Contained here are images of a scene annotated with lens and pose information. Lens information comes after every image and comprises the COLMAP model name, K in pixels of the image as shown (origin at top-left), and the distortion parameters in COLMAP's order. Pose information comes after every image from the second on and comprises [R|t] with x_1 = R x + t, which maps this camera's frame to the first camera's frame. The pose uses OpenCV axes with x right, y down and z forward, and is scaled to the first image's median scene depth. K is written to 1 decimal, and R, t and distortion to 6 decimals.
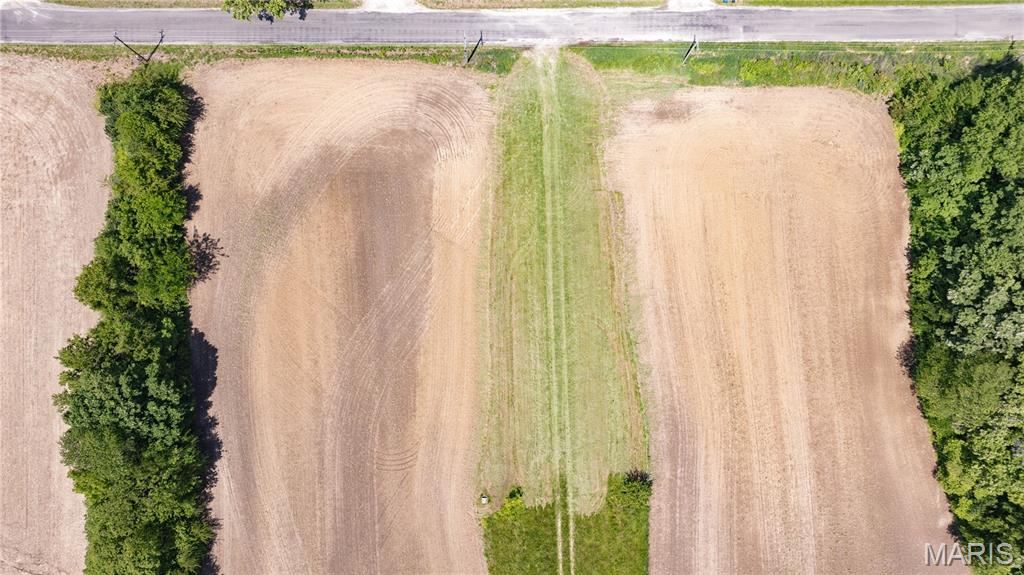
lens RADIAL K [[731.9, 0, 512.0], [0, 731.9, 287.5], [0, 0, 1]] dist [-0.021778, -0.000611]
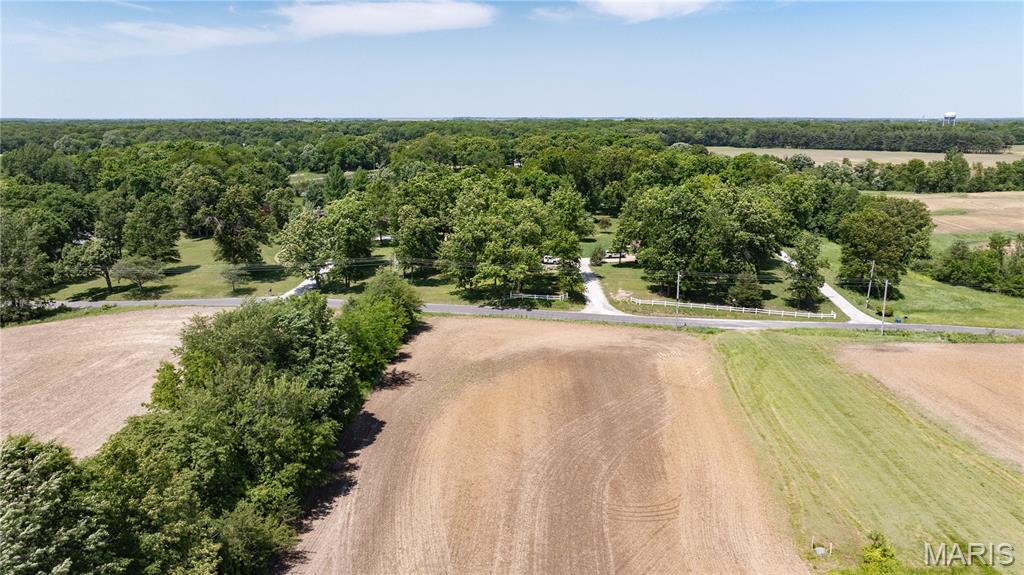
lens RADIAL K [[718.3, 0, 516.0], [0, 718.3, 301.0], [0, 0, 1]] dist [-0.025054, 0.006595]
pose [[0.995976, 0.014907, -0.088377, -0.208644], [-0.089129, 0.268413, -0.959172, 0.737609], [0.009423, 0.963189, 0.268661, 0.680891]]
